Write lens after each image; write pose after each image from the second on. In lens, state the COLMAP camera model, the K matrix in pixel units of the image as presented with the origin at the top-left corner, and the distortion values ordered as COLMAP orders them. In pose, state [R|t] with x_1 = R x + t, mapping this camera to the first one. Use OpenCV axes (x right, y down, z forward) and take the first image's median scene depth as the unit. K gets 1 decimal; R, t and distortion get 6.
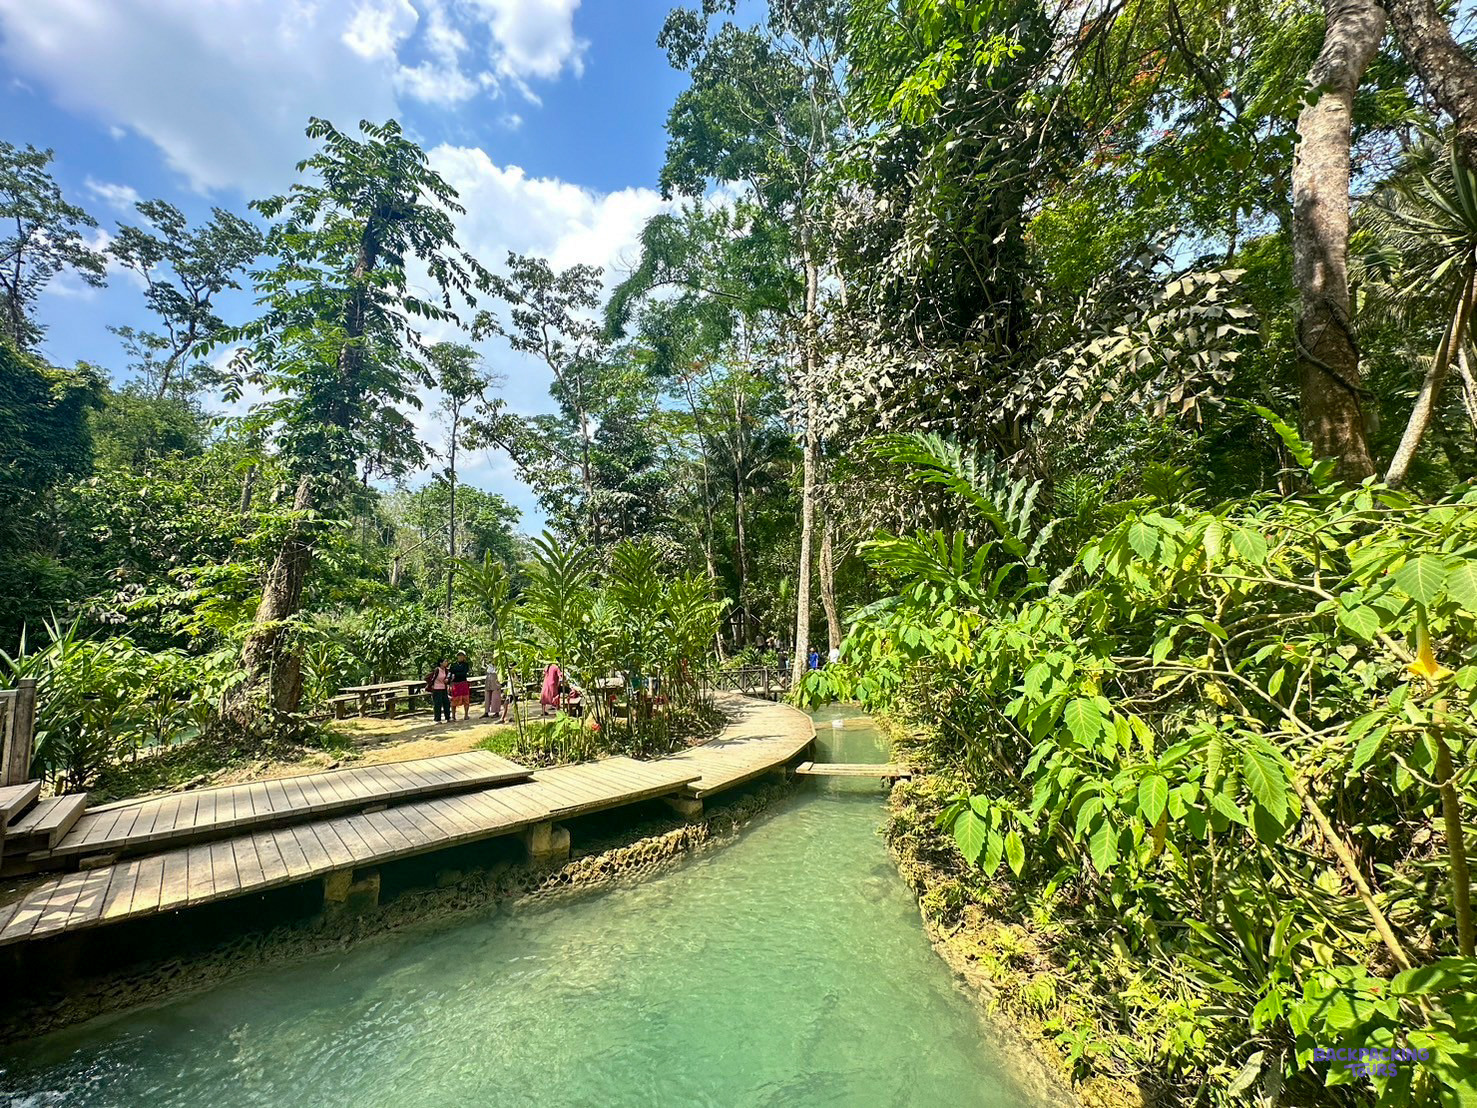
lens RADIAL K [[599.6, 0, 738.5], [0, 599.6, 554.0], [0, 0, 1]] dist [0.000475, 0.002177]
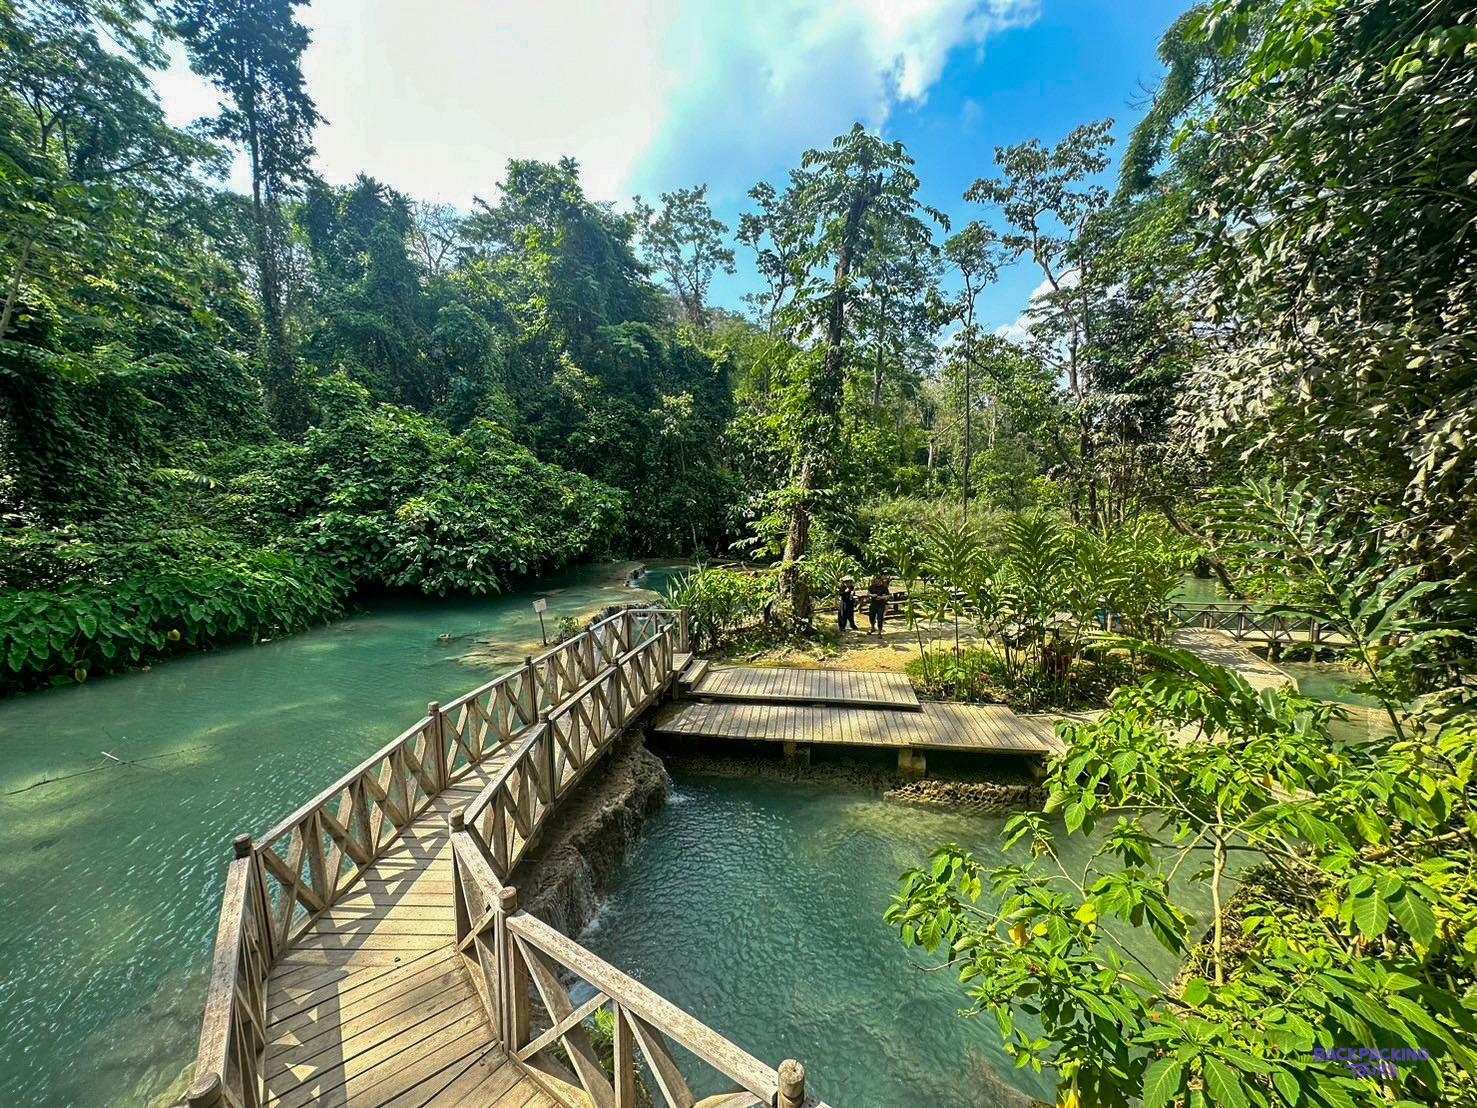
lens RADIAL K [[599.6, 0, 738.5], [0, 599.6, 554.0], [0, 0, 1]] dist [0.000475, 0.002177]
pose [[0.655592, 0.097398, -0.748808, 0.124451], [0.079645, 0.977196, 0.196835, -0.091586], [0.750904, -0.188682, 0.632885, -0.037022]]
